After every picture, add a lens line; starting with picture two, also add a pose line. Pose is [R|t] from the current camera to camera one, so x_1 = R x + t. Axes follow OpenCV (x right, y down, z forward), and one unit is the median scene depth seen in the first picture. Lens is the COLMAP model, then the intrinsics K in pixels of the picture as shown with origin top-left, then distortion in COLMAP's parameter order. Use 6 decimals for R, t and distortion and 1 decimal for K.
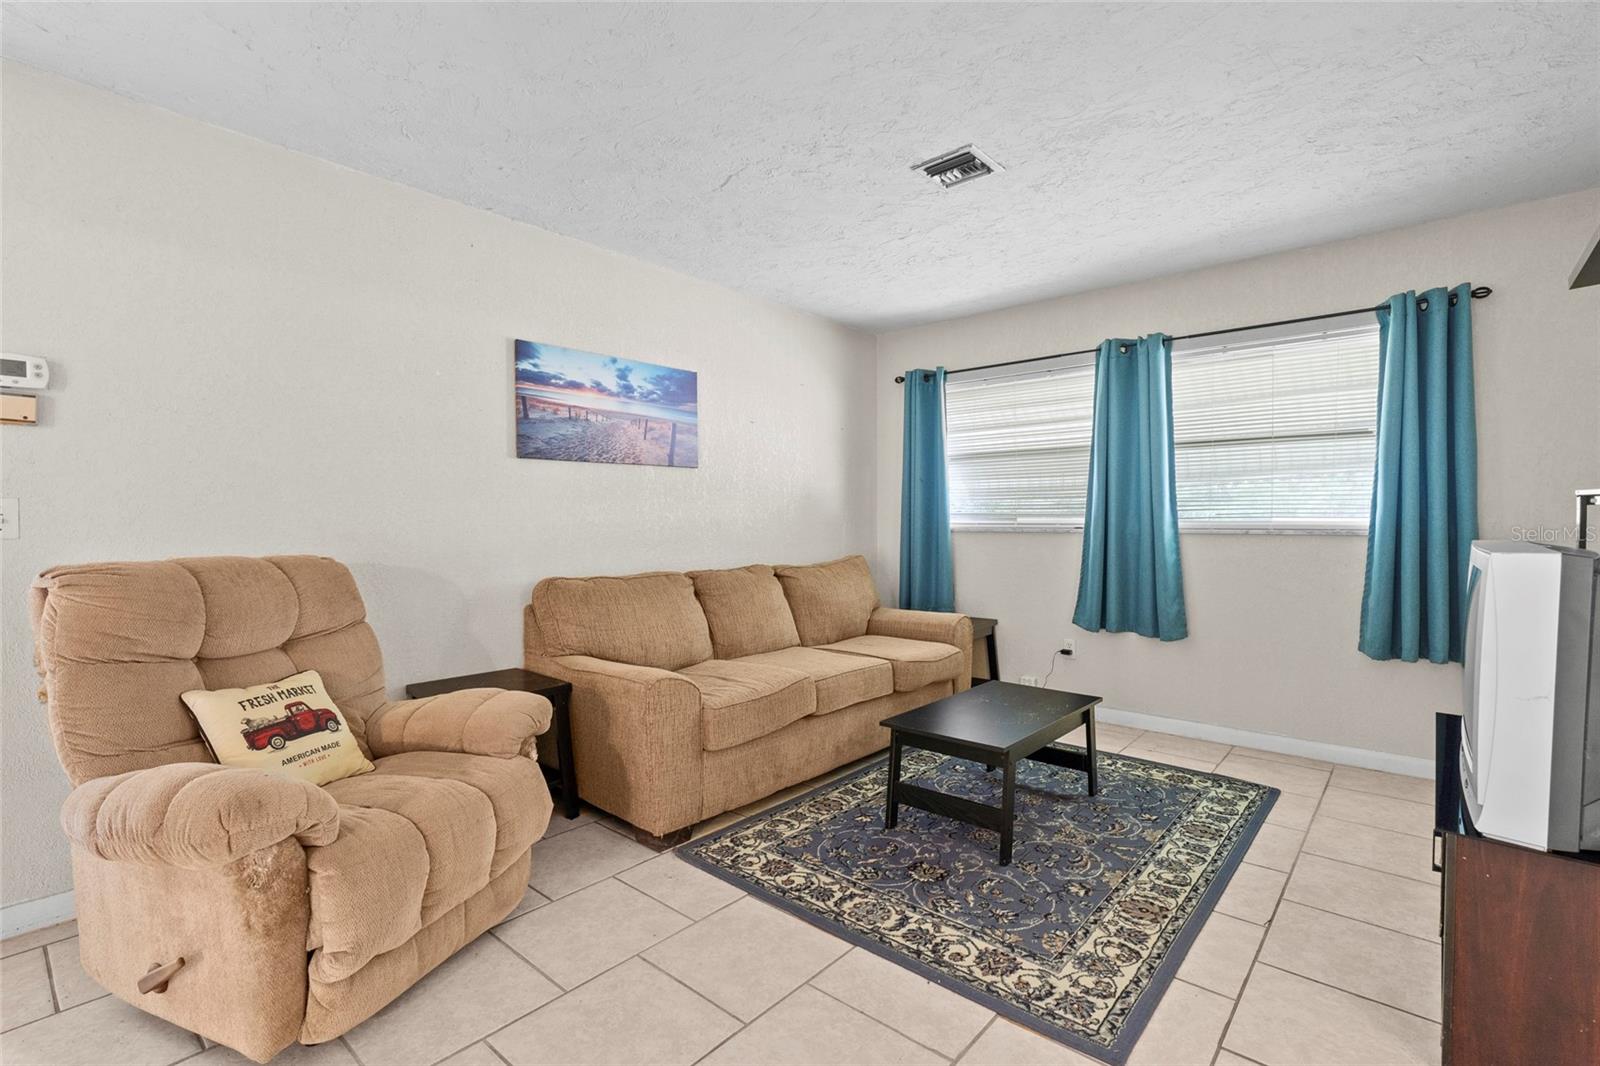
lens RADIAL K [[737.8, 0, 804.0], [0, 737.8, 529.5], [0, 0, 1]] dist [-0.011629, 0.000989]
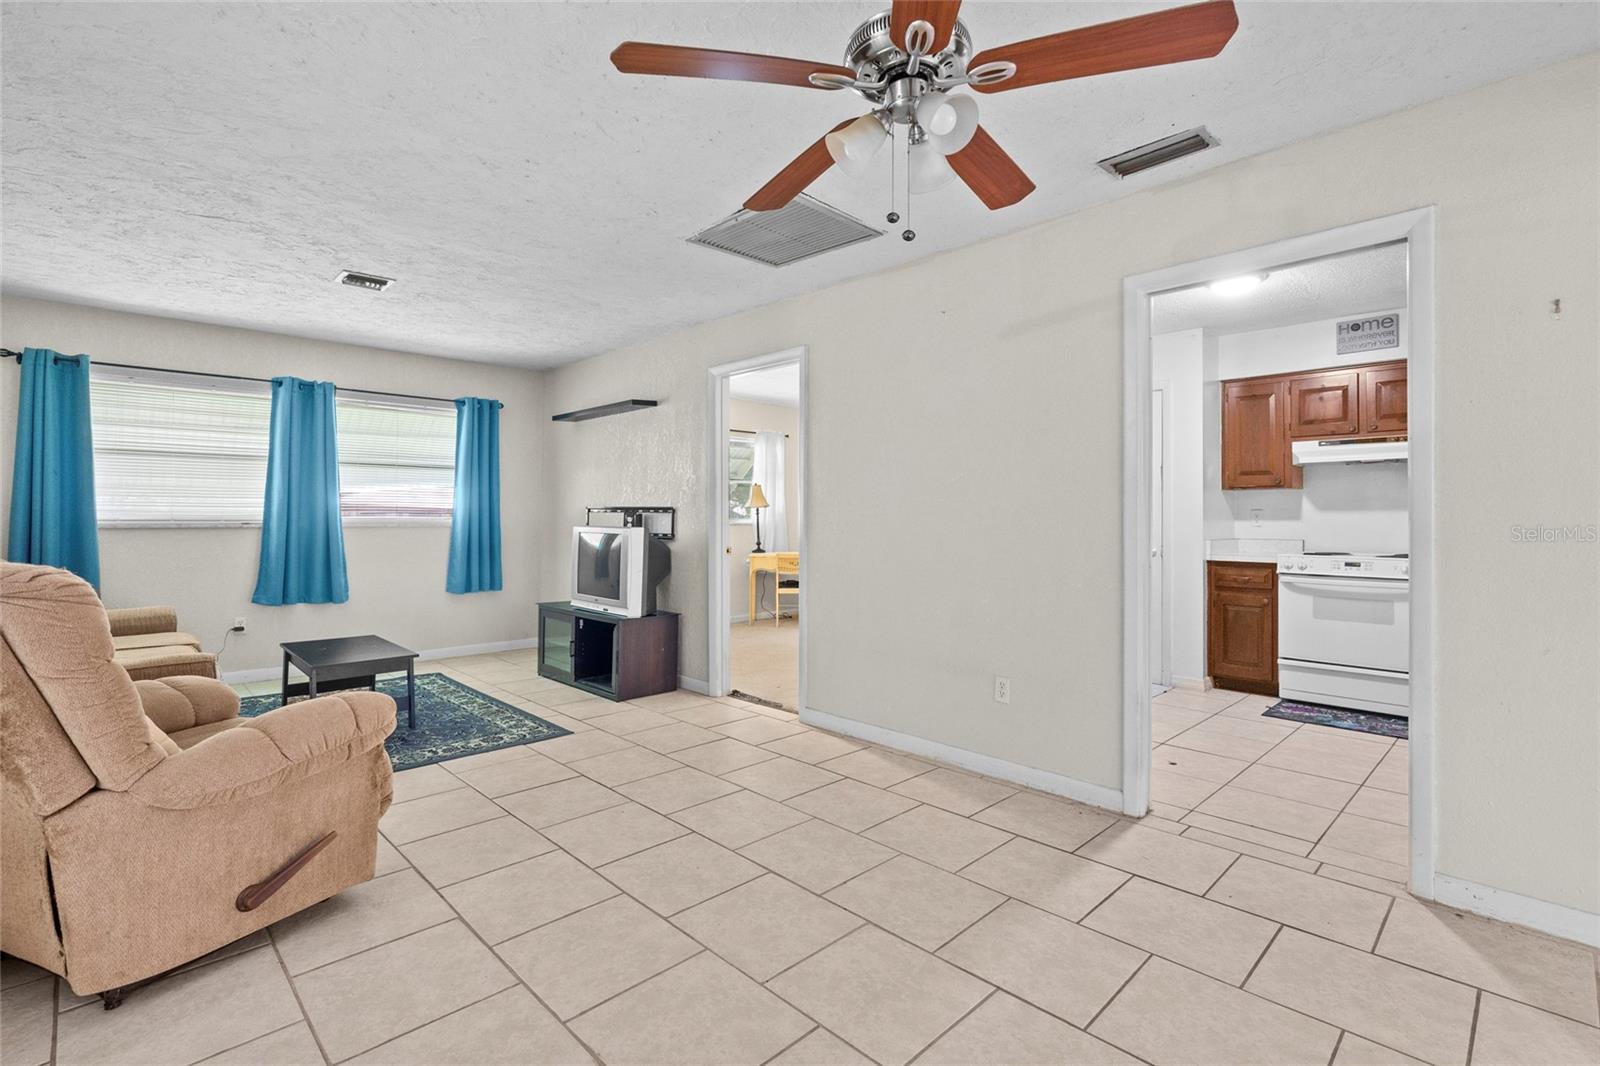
lens RADIAL K [[737.8, 0, 796.4], [0, 737.8, 511.3], [0, 0, 1]] dist [-0.011629, 0.000989]
pose [[0.087460, 0.014044, 0.996069, -0.945421], [0.006306, 0.999873, -0.014652, 0.003178], [-0.996148, 0.007563, 0.087361, 0.001533]]
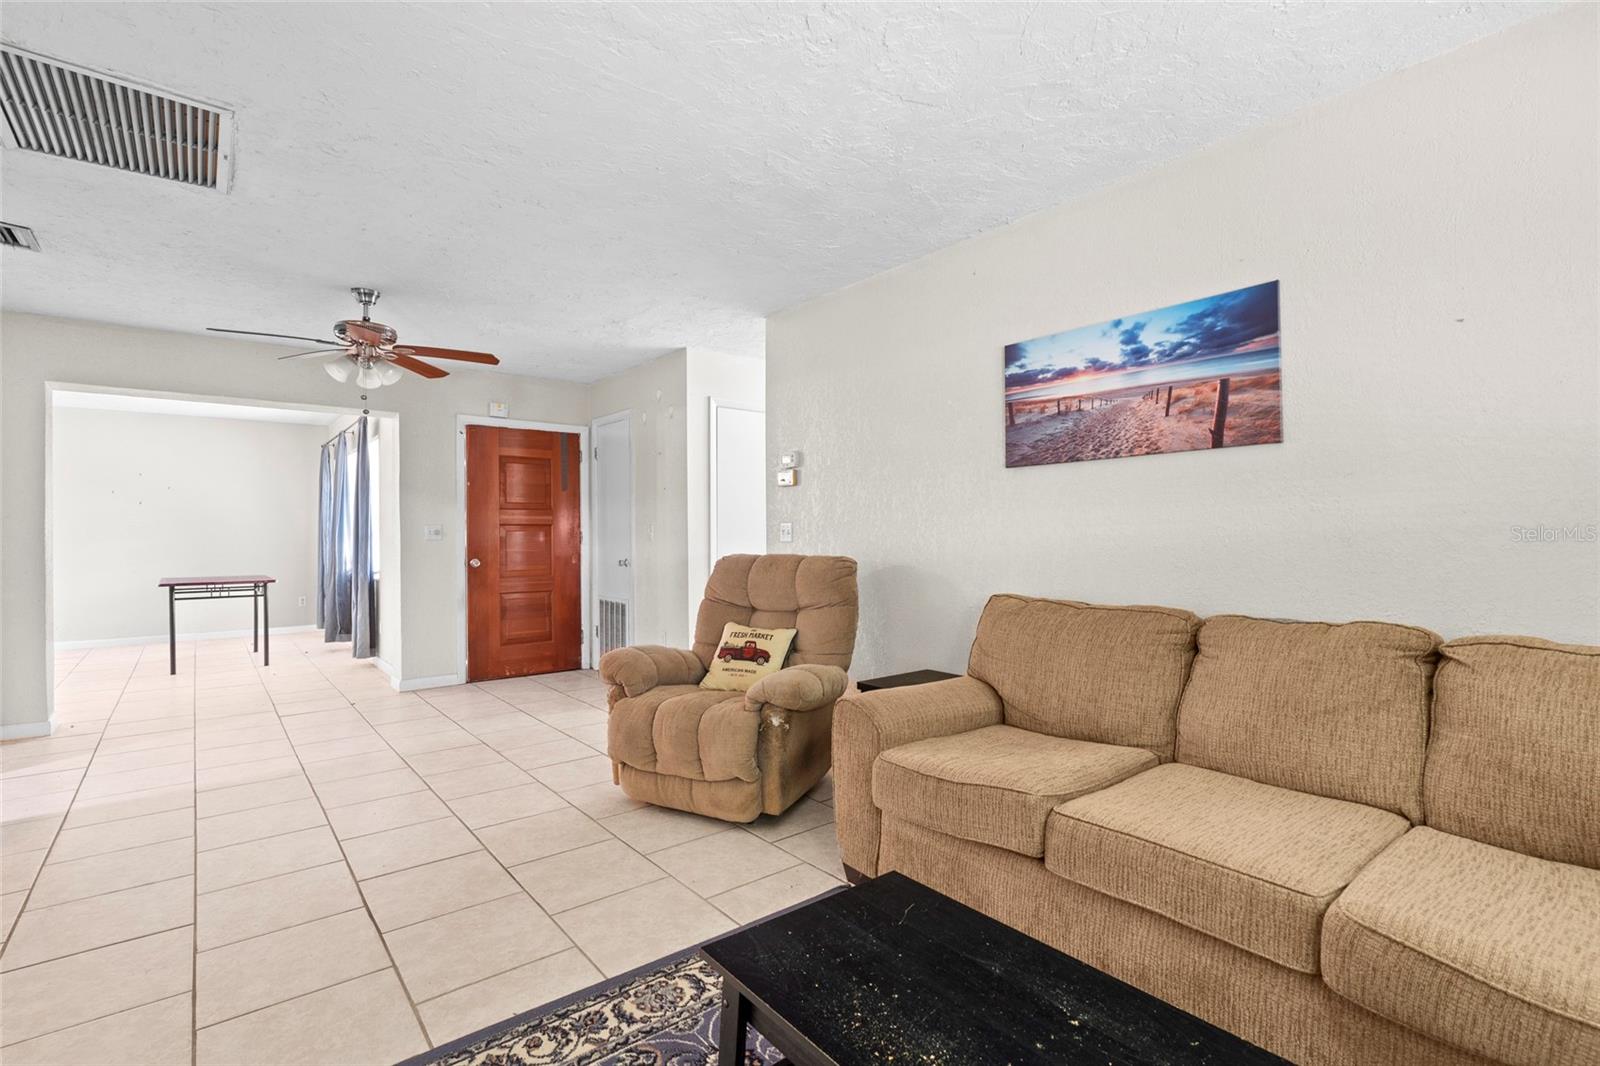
lens RADIAL K [[737.8, 0, 800.2], [0, 737.8, 536.6], [0, 0, 1]] dist [-0.011629, 0.000989]
pose [[-0.174756, 0.009401, -0.984567, 0.575414], [-0.006231, 0.999924, 0.010653, -0.013999], [0.984592, 0.007996, -0.174684, 0.840962]]
